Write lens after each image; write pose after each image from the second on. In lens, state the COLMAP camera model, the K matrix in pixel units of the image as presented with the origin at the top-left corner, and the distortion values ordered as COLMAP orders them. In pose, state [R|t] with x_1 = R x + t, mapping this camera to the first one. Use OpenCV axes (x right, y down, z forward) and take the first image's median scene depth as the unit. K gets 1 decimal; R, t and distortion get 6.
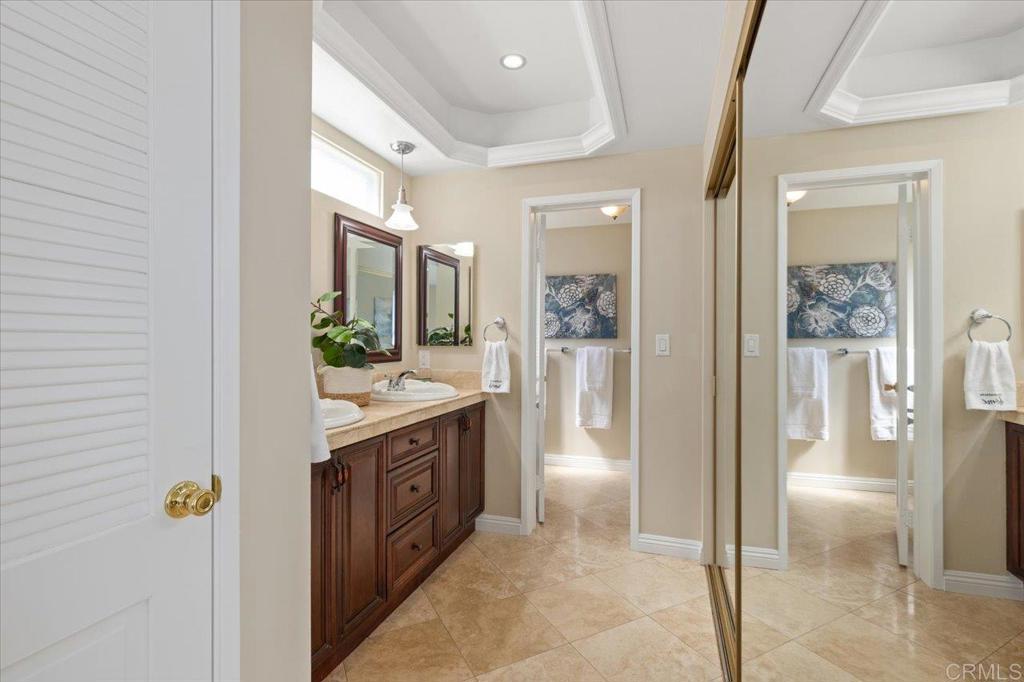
lens RADIAL K [[468.0, 0, 518.4], [0, 468.0, 345.7], [0, 0, 1]] dist [0.001163, -0.000136]
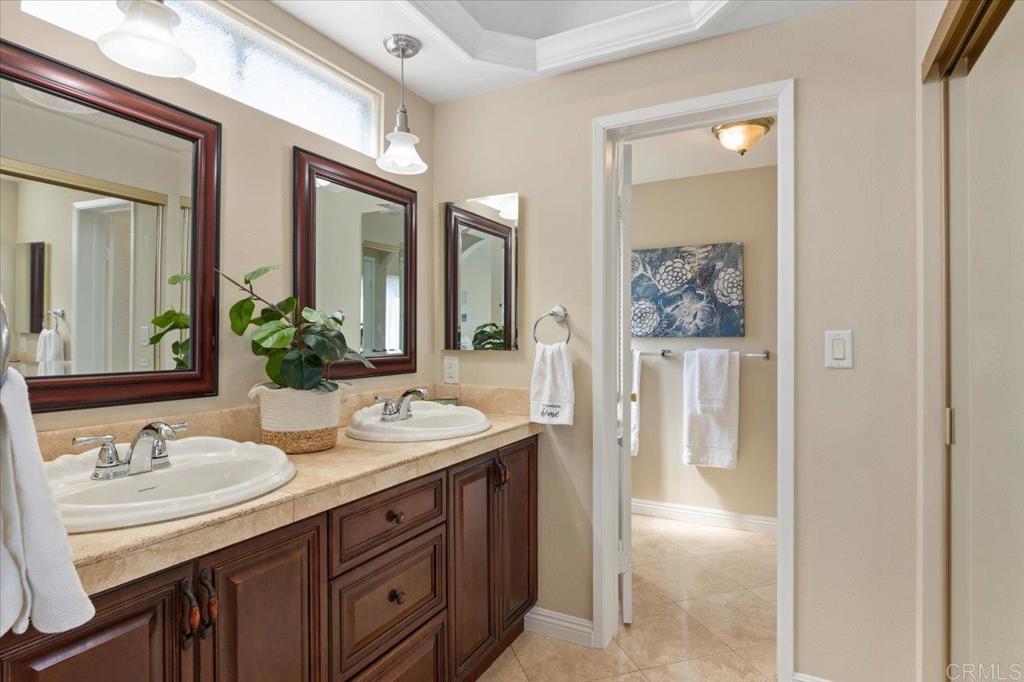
lens RADIAL K [[527.6, 0, 528.4], [0, 527.6, 340.8], [0, 0, 1]] dist [0.000344, 0.000169]
pose [[0.986183, -0.004047, -0.165611, 0.039565], [0.002893, 0.999970, -0.007208, -0.007364], [0.165635, 0.006630, 0.986165, 0.277569]]
